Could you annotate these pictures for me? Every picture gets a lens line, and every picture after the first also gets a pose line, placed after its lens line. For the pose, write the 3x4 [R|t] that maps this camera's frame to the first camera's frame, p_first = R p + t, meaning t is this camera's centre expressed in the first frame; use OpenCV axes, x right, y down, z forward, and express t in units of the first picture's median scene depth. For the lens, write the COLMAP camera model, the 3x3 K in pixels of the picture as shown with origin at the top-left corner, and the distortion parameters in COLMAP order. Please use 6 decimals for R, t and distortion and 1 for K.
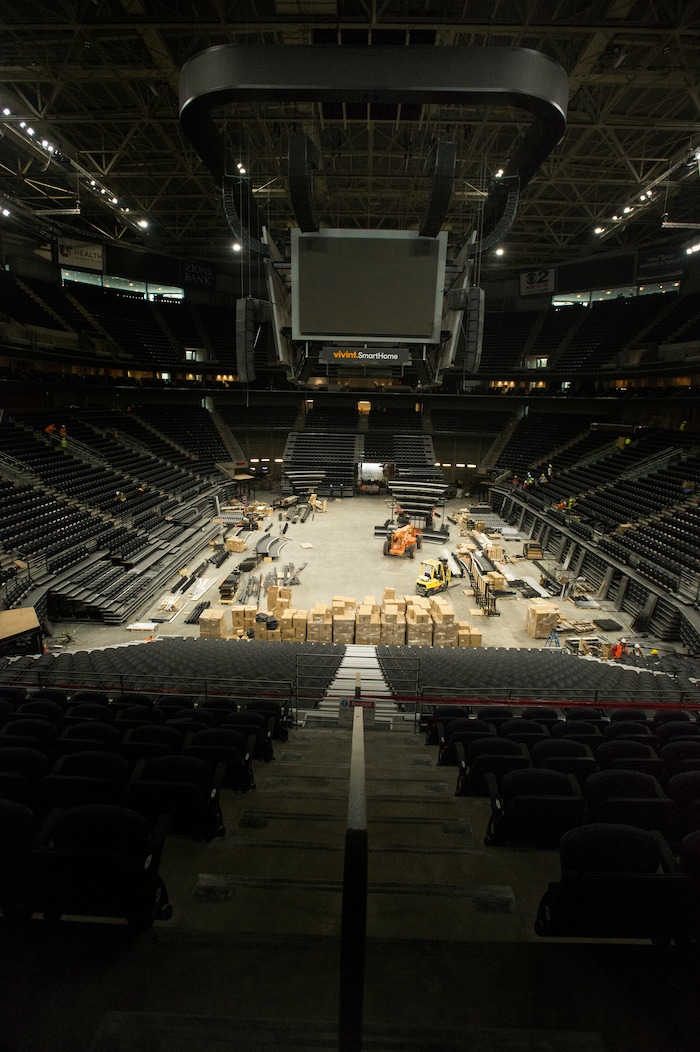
lens RADIAL K [[516.3, 0, 352.2], [0, 516.3, 508.2], [0, 0, 1]] dist [-0.012348, 0.006897]
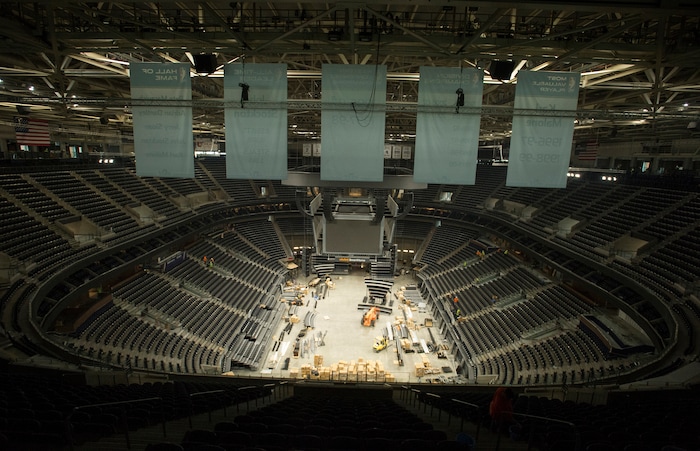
lens RADIAL K [[347.9, 0, 351.9], [0, 347.9, 220.9], [0, 0, 1]] dist [-0.001664, 0.000039]
pose [[0.999957, 0.005198, 0.007745, 0.007375], [-0.005142, 0.999960, -0.007271, -0.367699], [-0.007782, 0.007231, 0.999944, -0.538753]]
